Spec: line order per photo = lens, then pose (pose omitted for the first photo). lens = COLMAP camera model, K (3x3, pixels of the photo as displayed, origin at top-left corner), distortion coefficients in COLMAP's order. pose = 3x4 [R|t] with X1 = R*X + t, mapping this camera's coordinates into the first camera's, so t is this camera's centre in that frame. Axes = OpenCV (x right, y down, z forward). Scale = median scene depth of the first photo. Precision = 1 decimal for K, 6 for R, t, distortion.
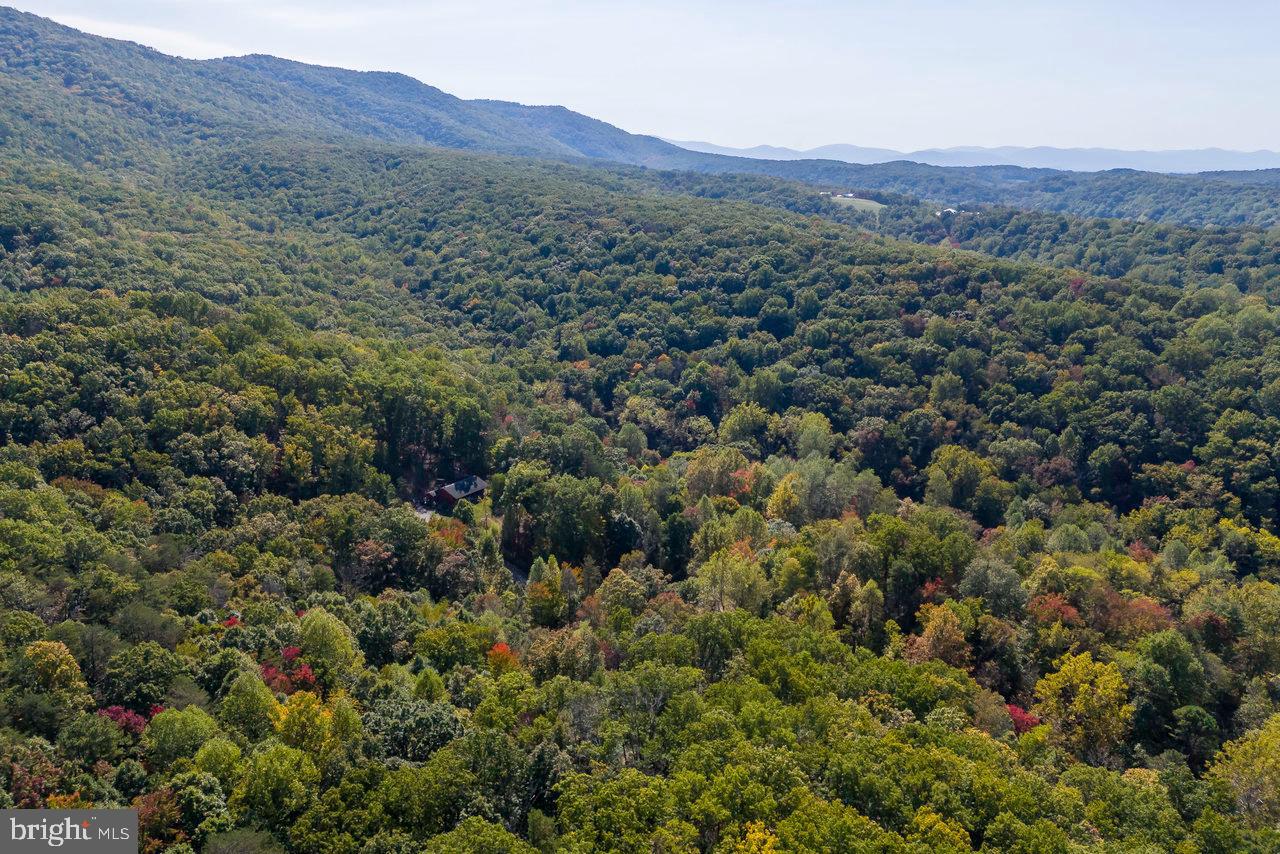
lens RADIAL K [[889.6, 0, 646.7], [0, 889.6, 435.0], [0, 0, 1]] dist [0.030504, -0.043840]
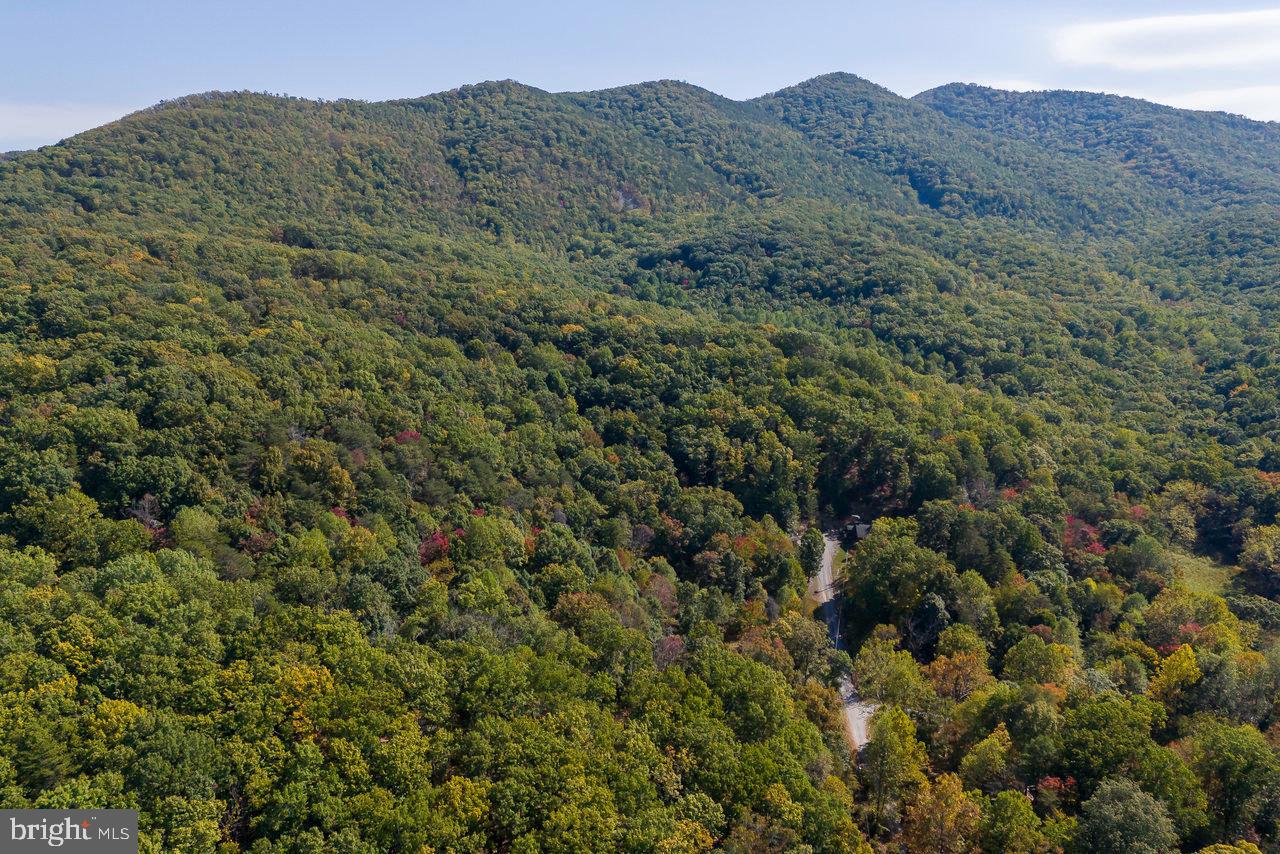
lens RADIAL K [[889.6, 0, 643.4], [0, 889.6, 436.8], [0, 0, 1]] dist [0.030504, -0.043840]
pose [[0.474779, 0.184129, -0.860628, 0.282999], [-0.244413, 0.966991, 0.072051, -0.029538], [0.845486, 0.176140, 0.504110, 0.120153]]
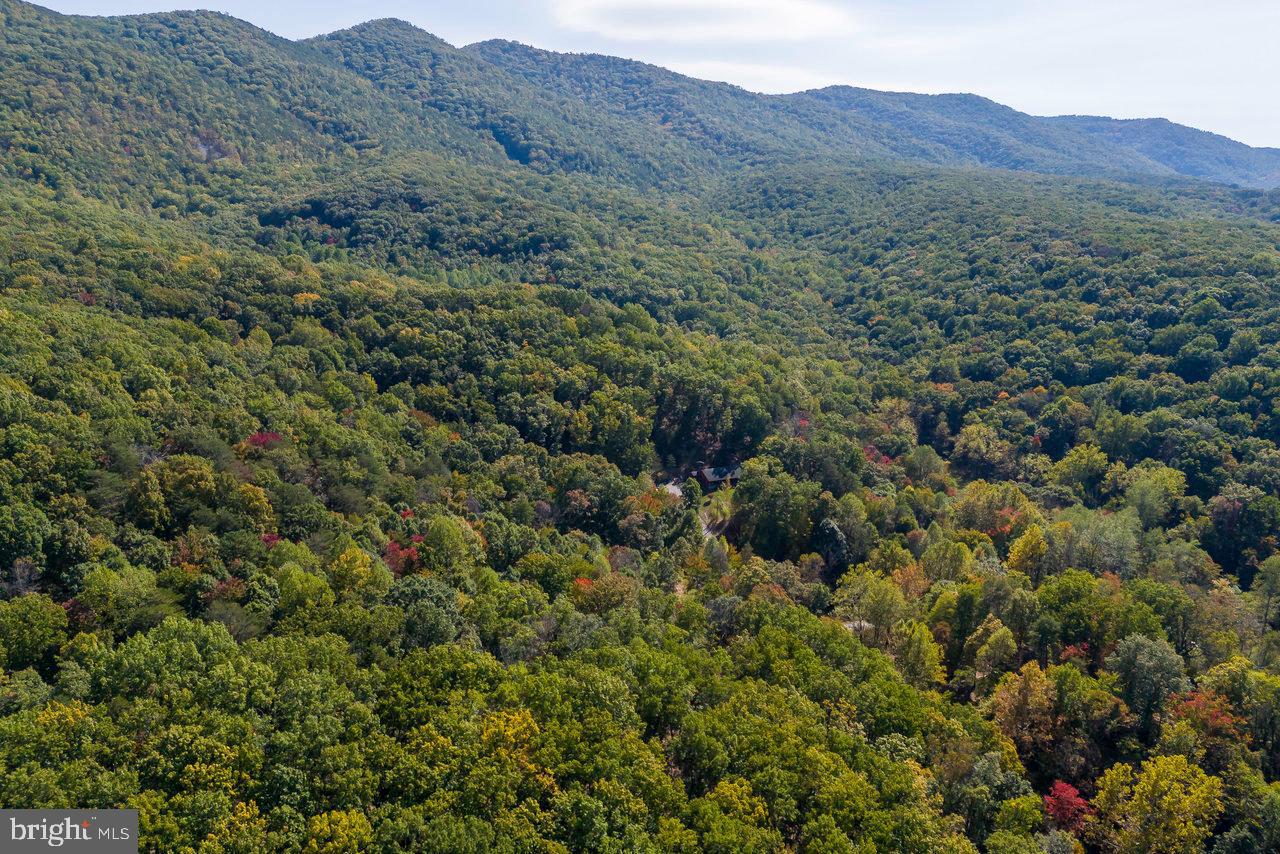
lens RADIAL K [[889.6, 0, 645.8], [0, 889.6, 429.0], [0, 0, 1]] dist [0.030504, -0.043840]
pose [[0.831796, 0.136977, -0.537916, 0.161106], [-0.152235, 0.988211, 0.016236, 0.000239], [0.533798, 0.068385, 0.842842, 0.004338]]
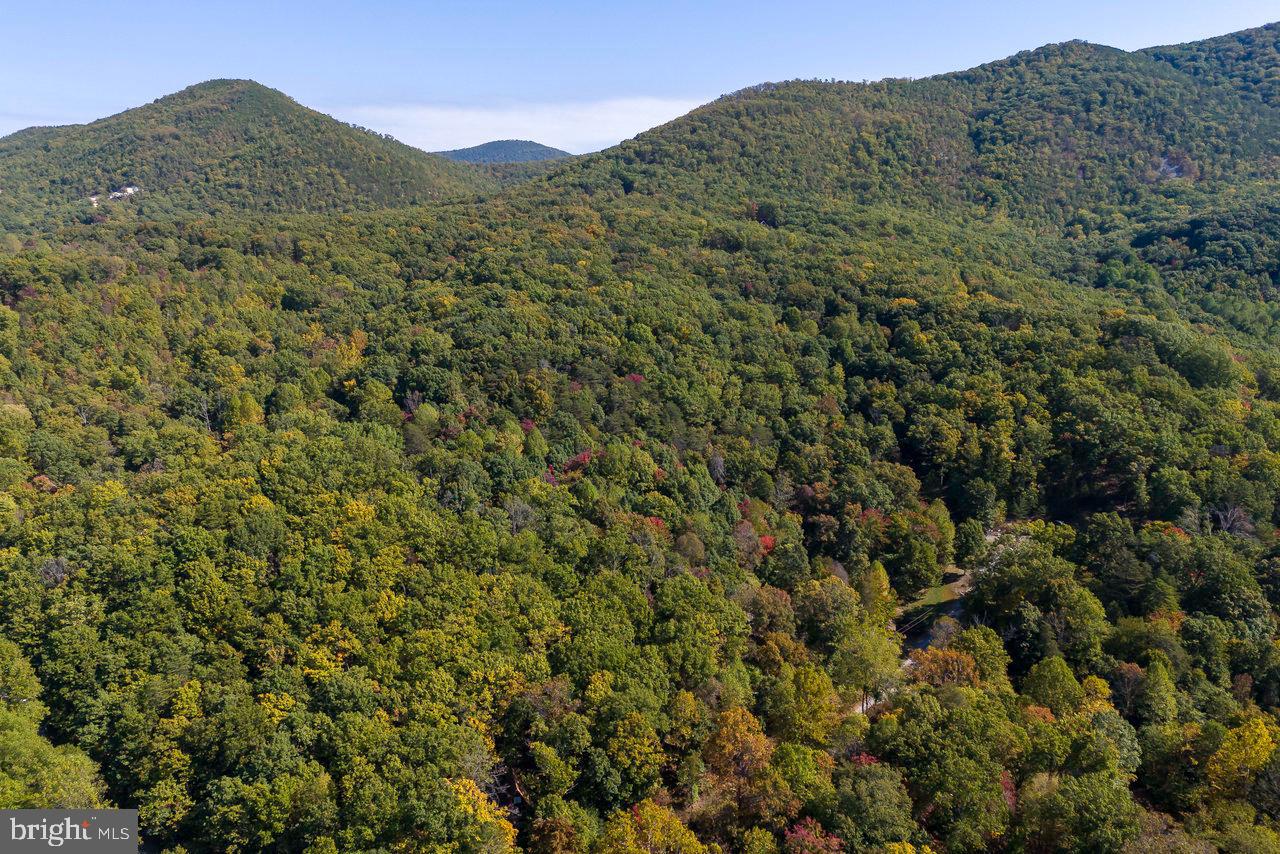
lens RADIAL K [[889.6, 0, 644.2], [0, 889.6, 425.8], [0, 0, 1]] dist [0.030504, -0.043840]
pose [[-0.127399, 0.221030, -0.966910, 0.373784], [-0.278086, 0.927794, 0.248729, -0.082442], [0.952070, 0.300572, -0.056734, 0.311057]]
